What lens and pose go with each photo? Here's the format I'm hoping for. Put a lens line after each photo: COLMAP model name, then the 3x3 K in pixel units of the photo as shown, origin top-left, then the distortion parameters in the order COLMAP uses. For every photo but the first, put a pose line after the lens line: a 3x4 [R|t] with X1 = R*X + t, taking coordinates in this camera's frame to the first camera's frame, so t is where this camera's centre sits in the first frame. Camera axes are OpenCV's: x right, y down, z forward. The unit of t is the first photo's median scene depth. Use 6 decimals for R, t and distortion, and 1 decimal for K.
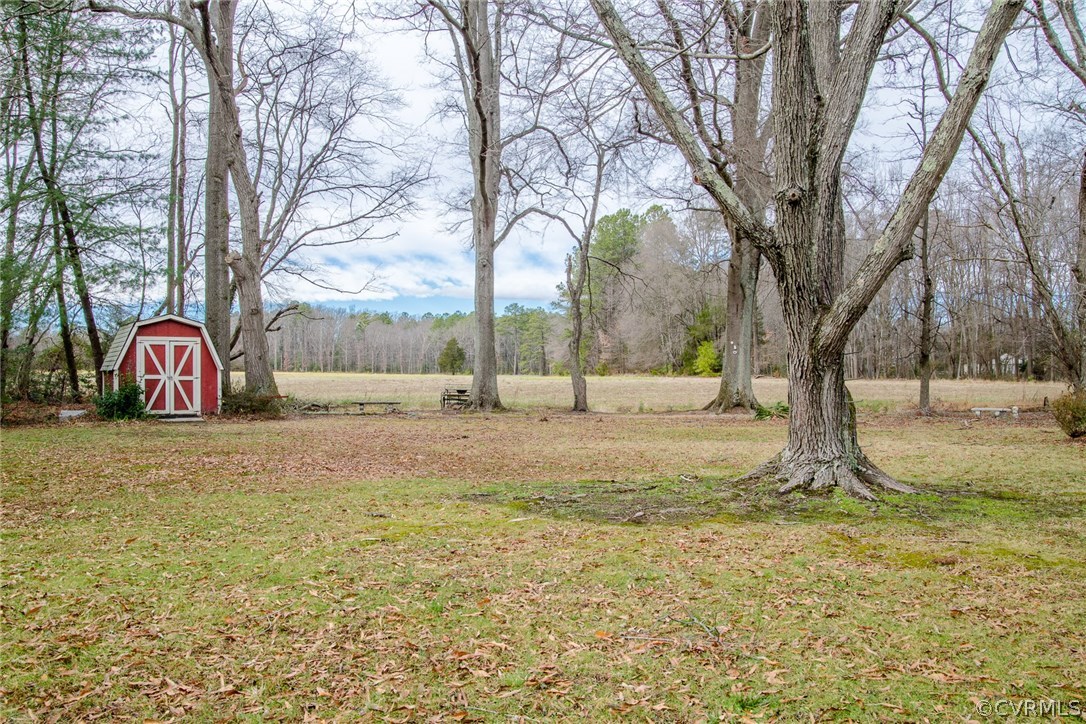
lens RADIAL K [[896.5, 0, 542.7], [0, 896.5, 362.2], [0, 0, 1]] dist [-0.005912, 0.008033]
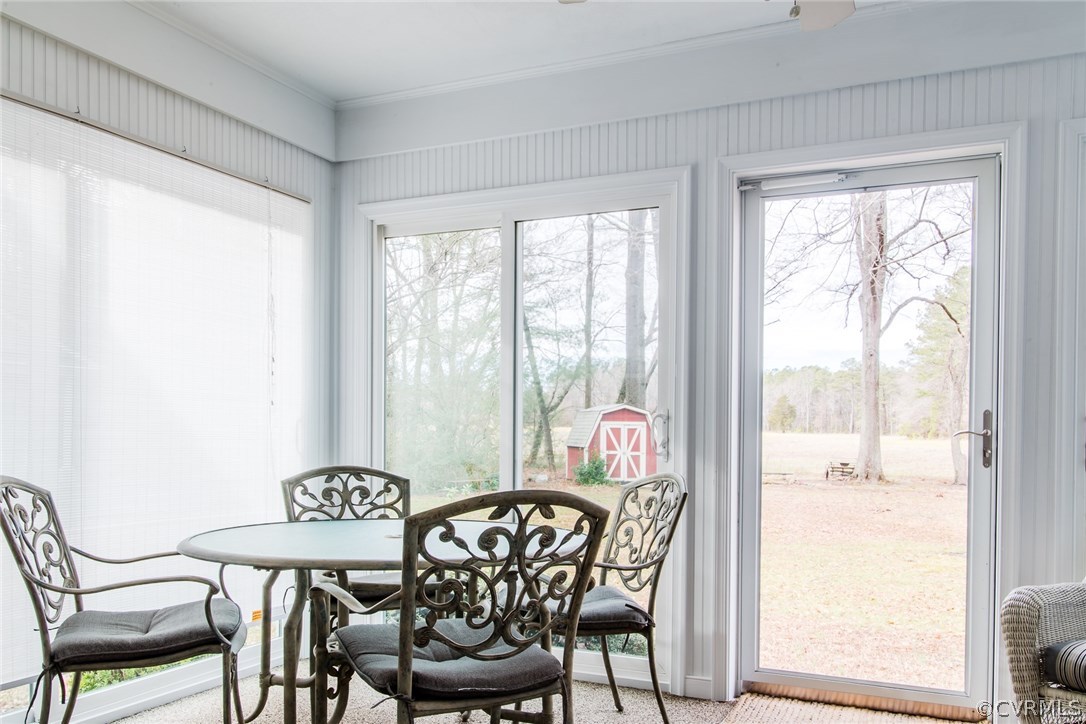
lens RADIAL K [[896.5, 0, 544.2], [0, 896.5, 449.5], [0, 0, 1]] dist [-0.005912, 0.008033]
pose [[0.936400, 0.015089, -0.350611, -0.054258], [-0.003054, 0.999388, 0.034852, -0.026544], [0.350922, -0.031564, 0.935873, -0.207895]]
